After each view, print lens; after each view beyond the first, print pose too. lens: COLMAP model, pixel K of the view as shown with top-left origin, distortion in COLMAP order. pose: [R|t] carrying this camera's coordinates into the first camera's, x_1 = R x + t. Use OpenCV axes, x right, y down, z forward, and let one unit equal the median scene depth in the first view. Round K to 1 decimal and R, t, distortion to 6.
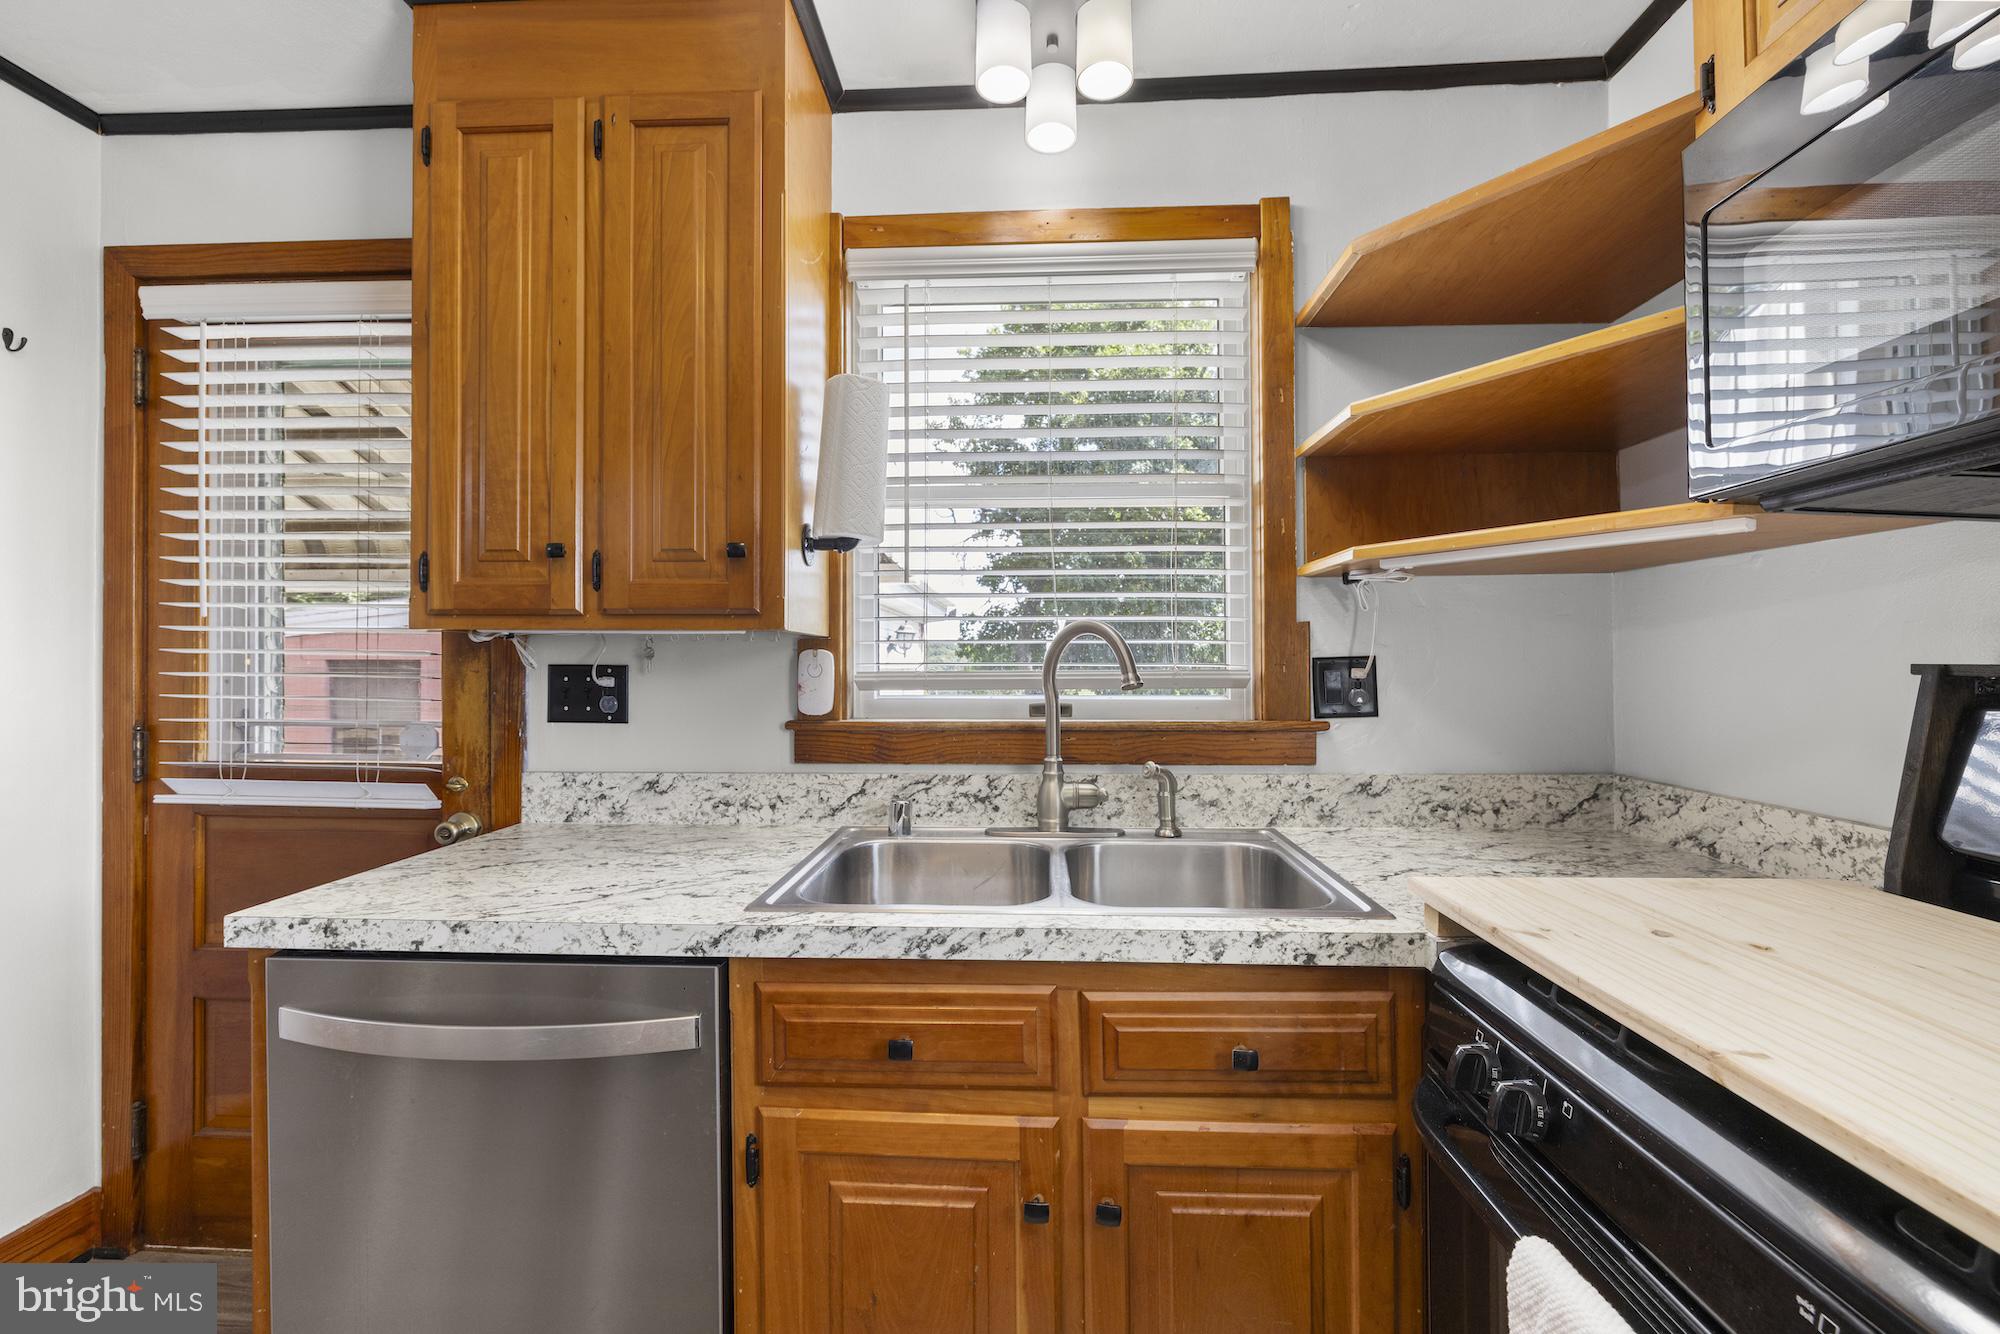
lens RADIAL K [[843.6, 0, 988.6], [0, 843.6, 659.3], [0, 0, 1]] dist [-0.001359, 0.000042]
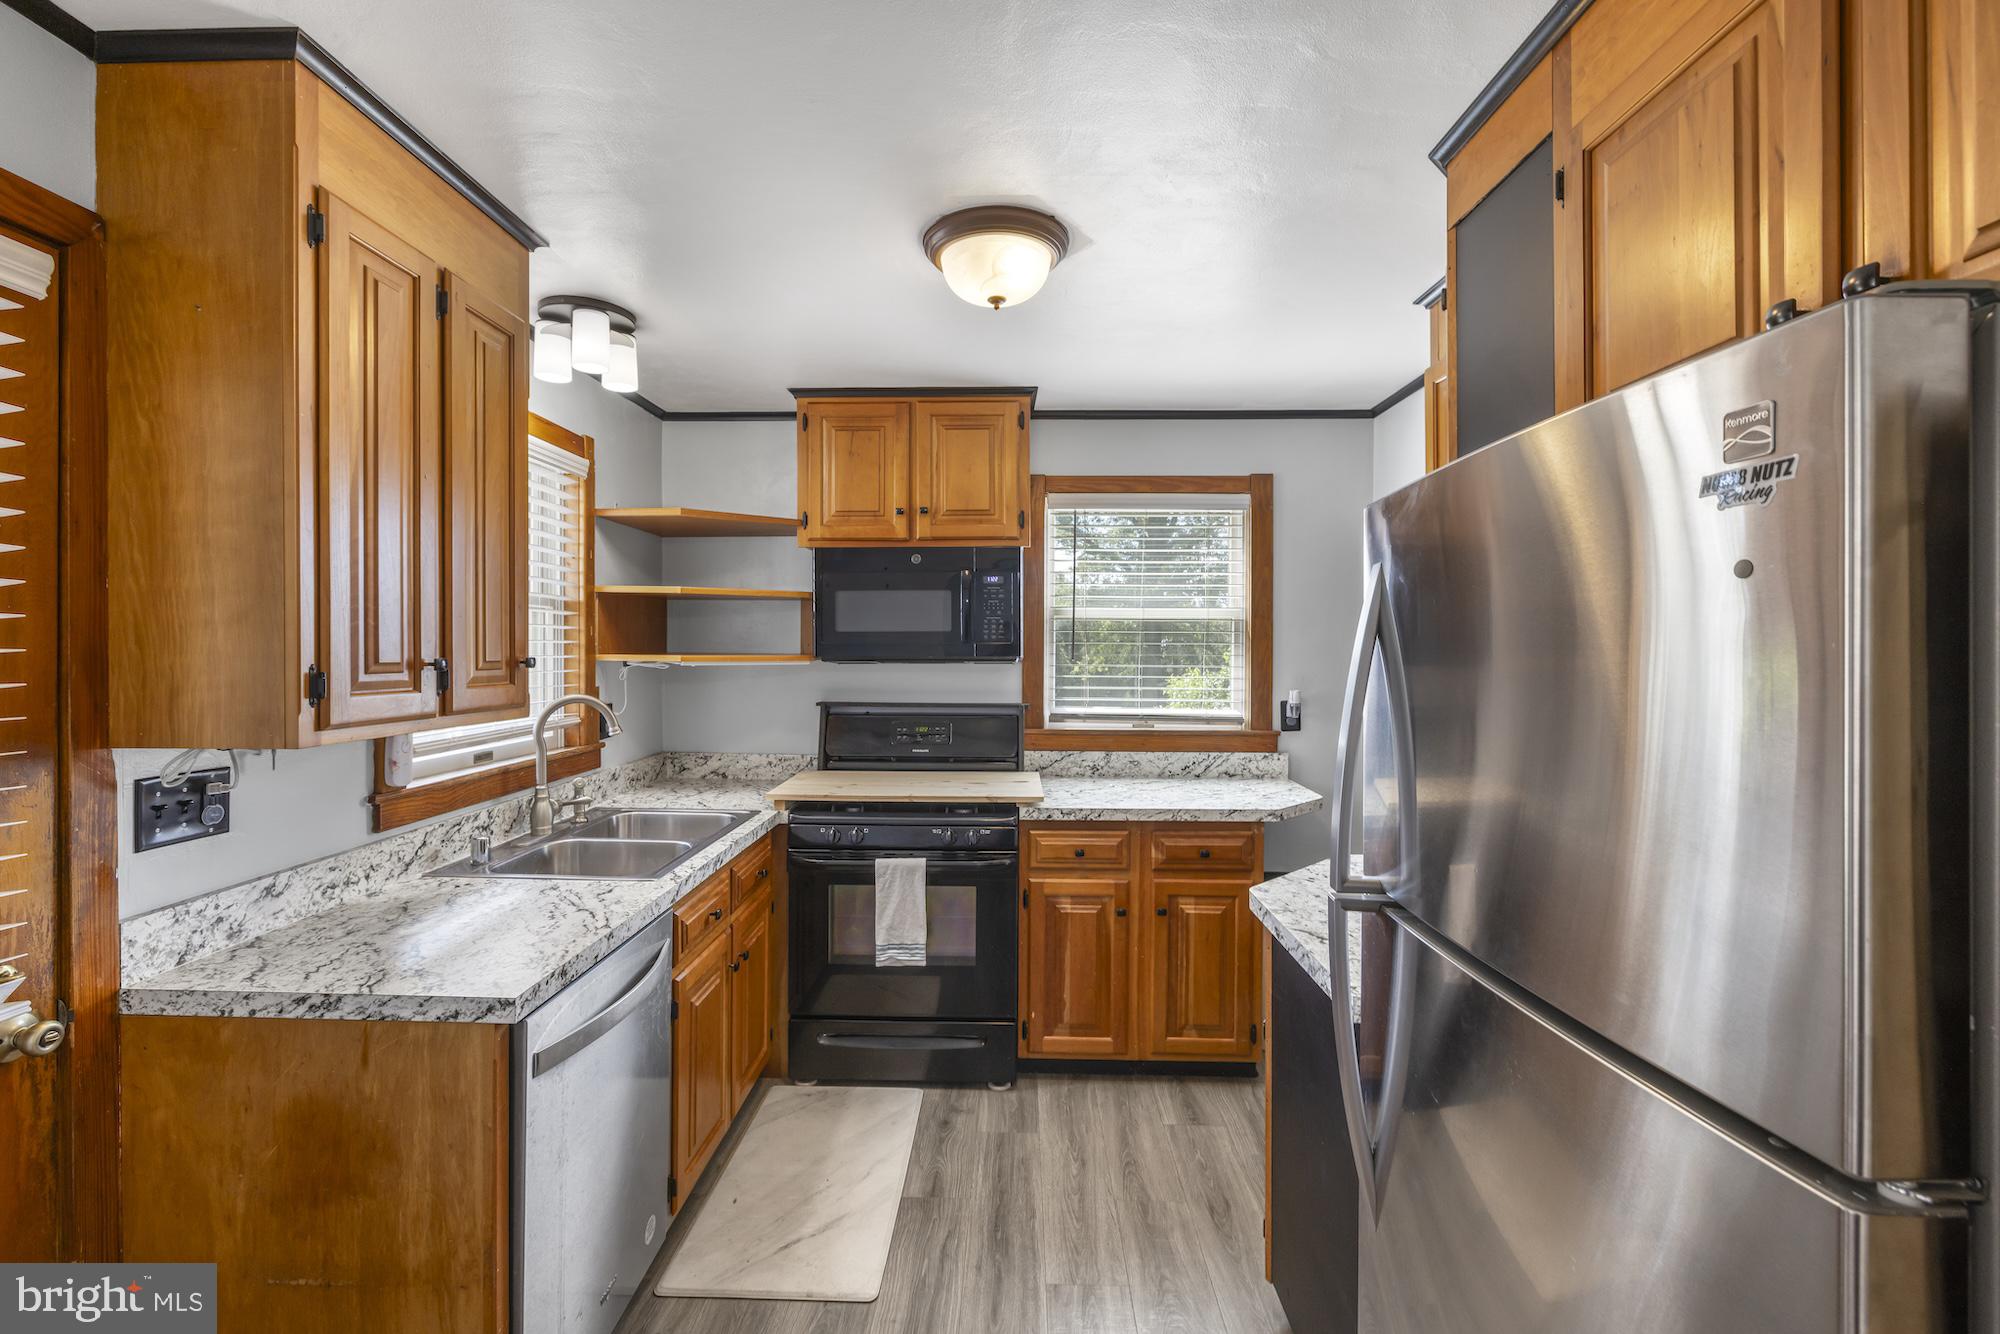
lens RADIAL K [[843.6, 0, 988.6], [0, 843.6, 659.3], [0, 0, 1]] dist [-0.001359, 0.000042]
pose [[-0.029638, -0.011405, 0.999496, -1.364234], [-0.013268, 0.999851, 0.011015, -0.128419], [-0.999473, -0.012934, -0.029784, 0.236460]]
